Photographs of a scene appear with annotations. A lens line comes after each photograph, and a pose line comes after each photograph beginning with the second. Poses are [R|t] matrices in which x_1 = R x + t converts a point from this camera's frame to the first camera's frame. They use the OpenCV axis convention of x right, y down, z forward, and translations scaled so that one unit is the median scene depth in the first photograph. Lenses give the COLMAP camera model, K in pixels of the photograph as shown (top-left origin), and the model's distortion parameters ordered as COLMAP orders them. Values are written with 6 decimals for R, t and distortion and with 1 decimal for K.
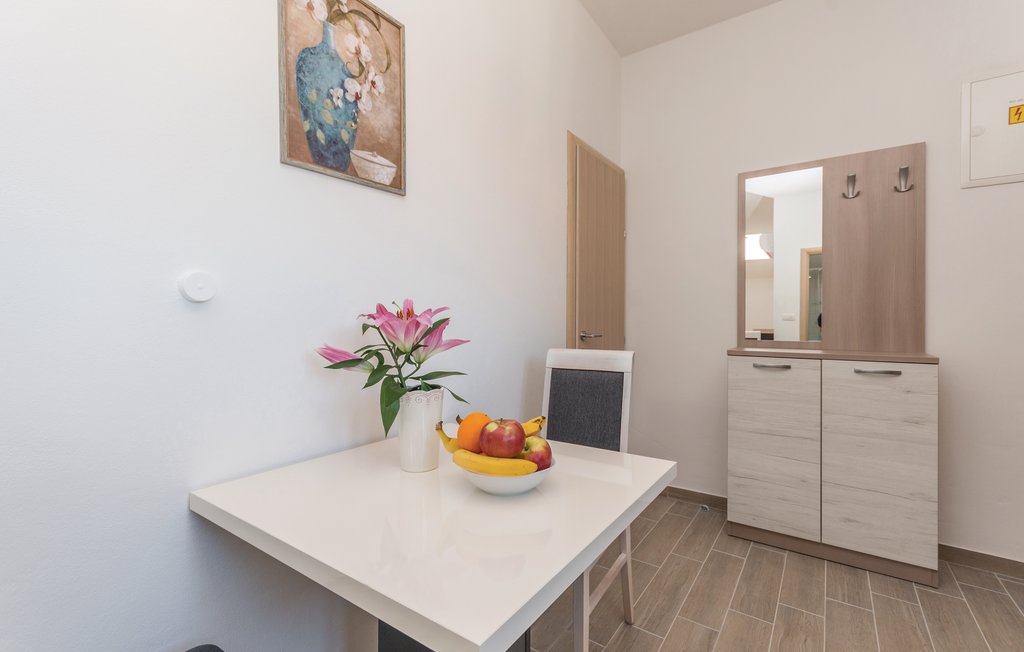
lens RADIAL K [[454.7, 0, 509.5], [0, 454.7, 317.9], [0, 0, 1]] dist [0.003809, 0.001751]
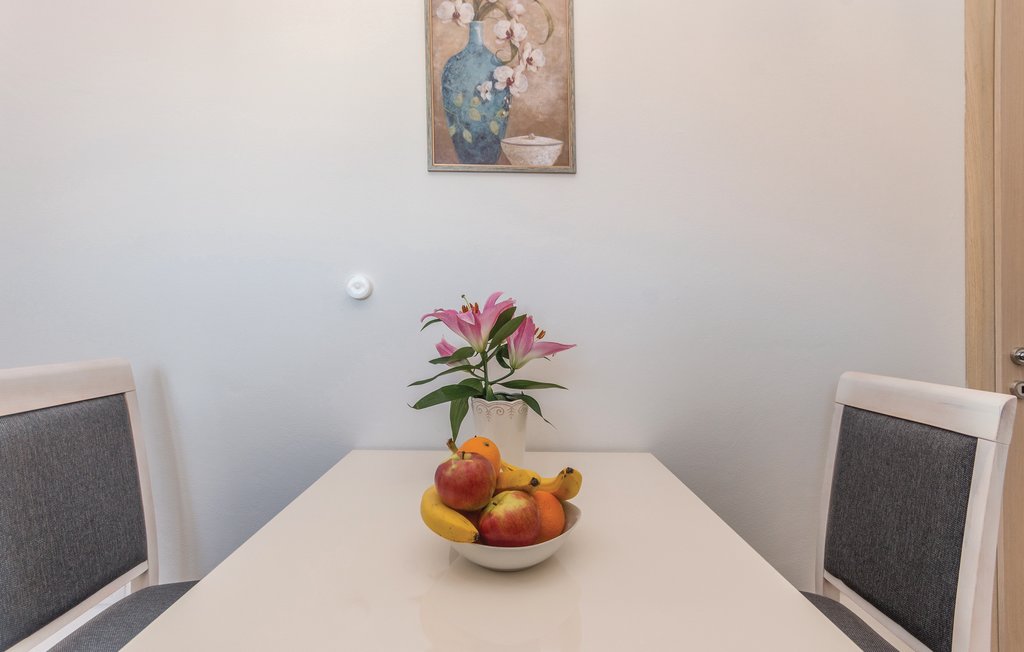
lens RADIAL K [[454.7, 0, 533.3], [0, 454.7, 310.2], [0, 0, 1]] dist [0.003809, 0.001751]
pose [[0.609210, -0.001614, -0.793008, 0.462605], [-0.013824, 0.999824, -0.012654, 0.003179], [0.792889, 0.018672, 0.609080, 0.479737]]
